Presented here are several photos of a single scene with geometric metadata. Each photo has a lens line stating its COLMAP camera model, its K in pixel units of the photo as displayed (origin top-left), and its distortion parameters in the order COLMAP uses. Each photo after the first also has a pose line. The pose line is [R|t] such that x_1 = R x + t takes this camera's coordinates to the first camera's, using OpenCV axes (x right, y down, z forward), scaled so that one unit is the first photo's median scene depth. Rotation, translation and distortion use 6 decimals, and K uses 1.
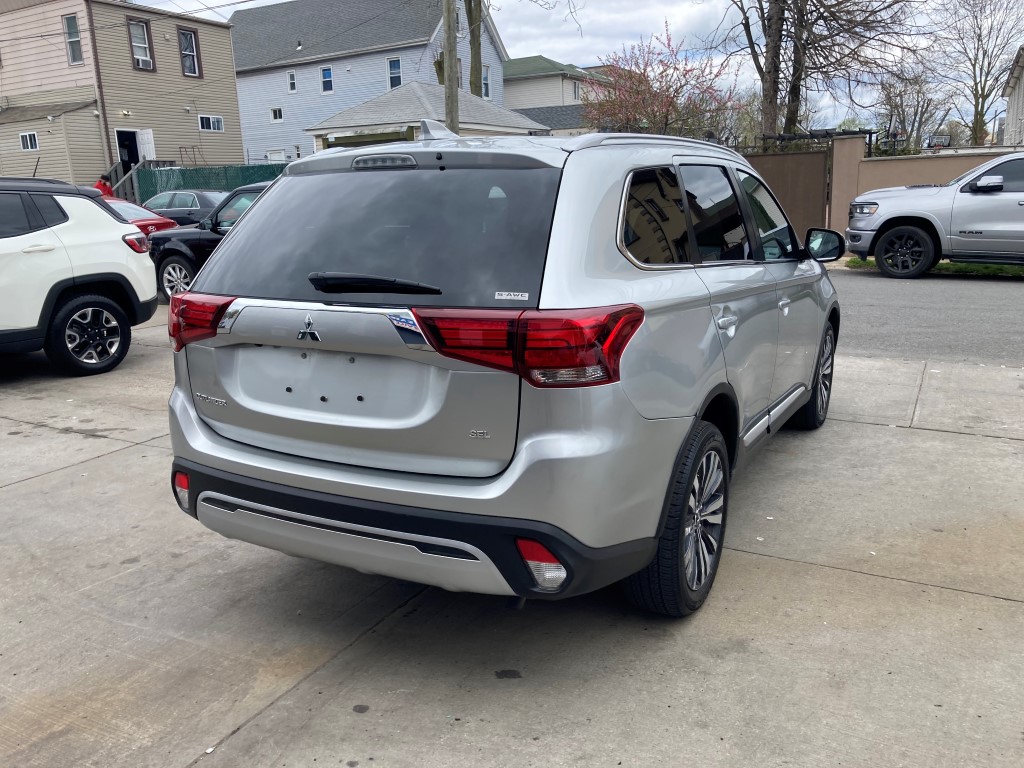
lens RADIAL K [[836.5, 0, 506.5], [0, 836.5, 390.0], [0, 0, 1]] dist [0.018902, -0.011565]
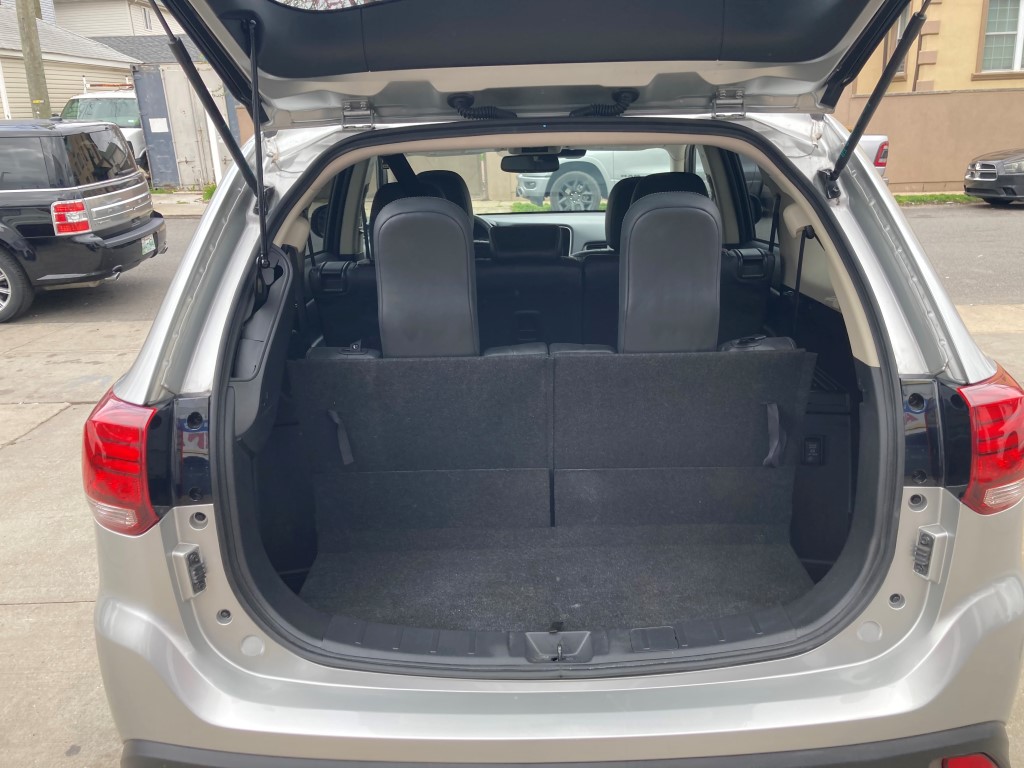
lens RADIAL K [[836.5, 0, 520.6], [0, 836.5, 380.1], [0, 0, 1]] dist [0.018902, -0.011565]
pose [[0.880703, -0.142091, 0.451854, -0.313583], [0.117136, 0.989650, 0.082898, -0.114257], [-0.458956, -0.020080, 0.888232, 0.372983]]
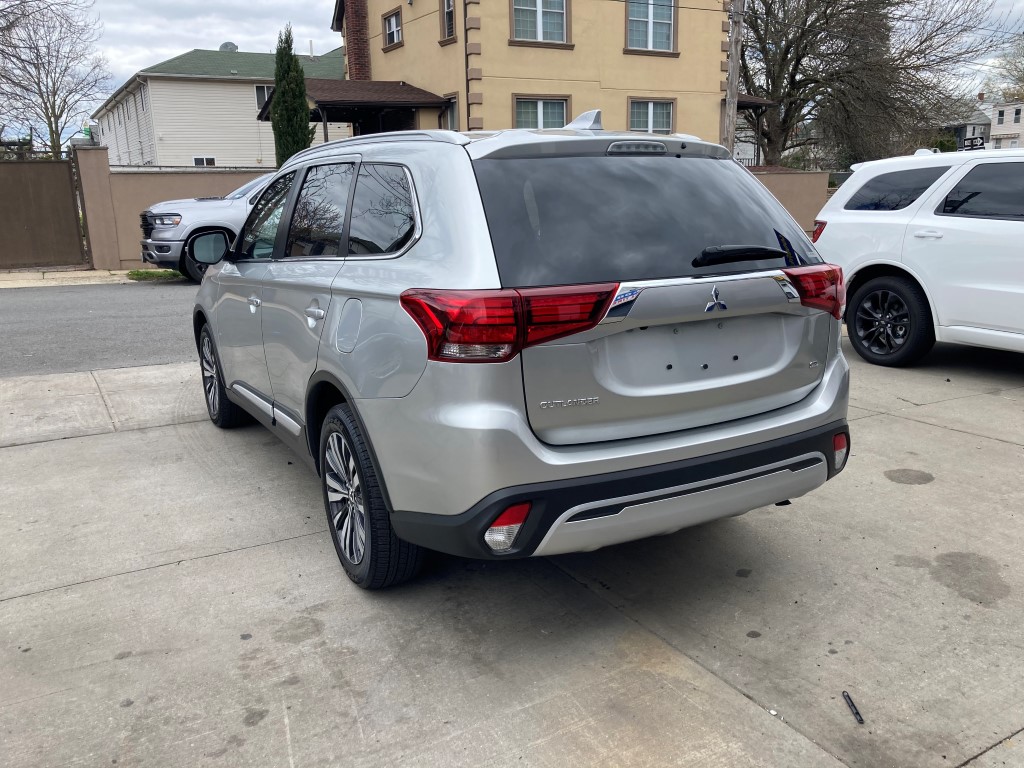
lens RADIAL K [[836.5, 0, 515.3], [0, 836.5, 385.5], [0, 0, 1]] dist [0.018902, -0.011565]
pose [[0.526286, -0.176369, 0.831815, -0.842657], [0.198329, 0.976732, 0.081614, -0.068887], [-0.826855, 0.122021, 0.549019, 0.421294]]
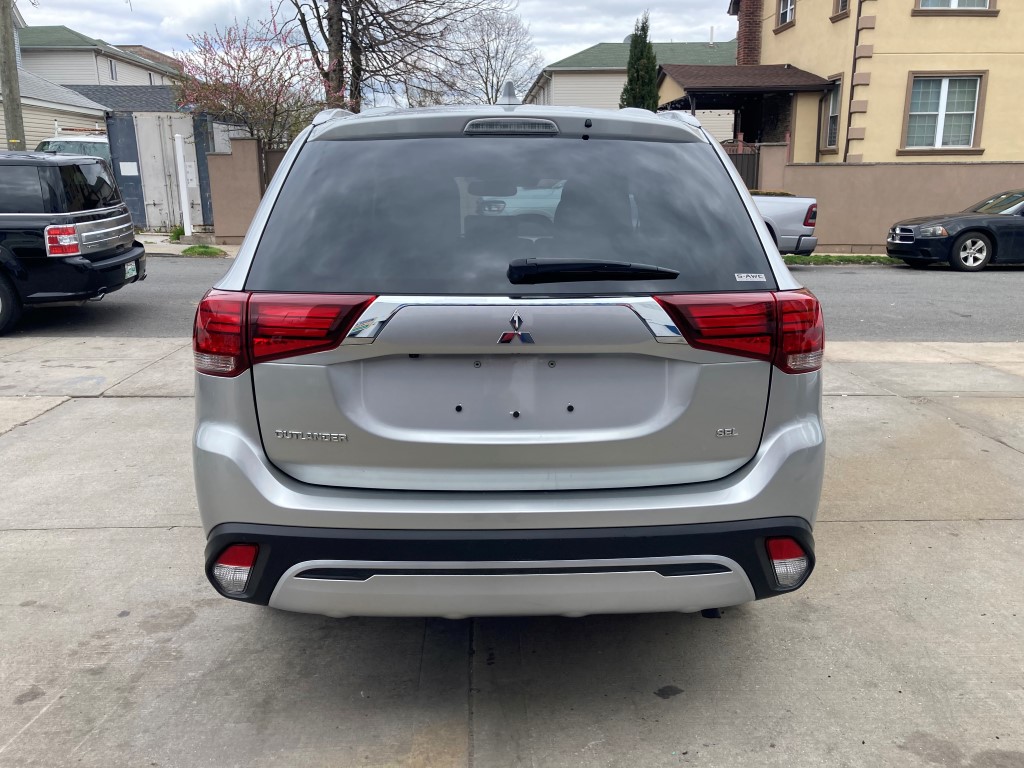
lens RADIAL K [[836.5, 0, 513.1], [0, 836.5, 384.0], [0, 0, 1]] dist [0.018902, -0.011565]
pose [[0.859471, -0.093479, 0.502565, -0.425579], [0.095084, 0.995215, 0.022504, -0.025622], [-0.502264, 0.028444, 0.864246, 0.206269]]
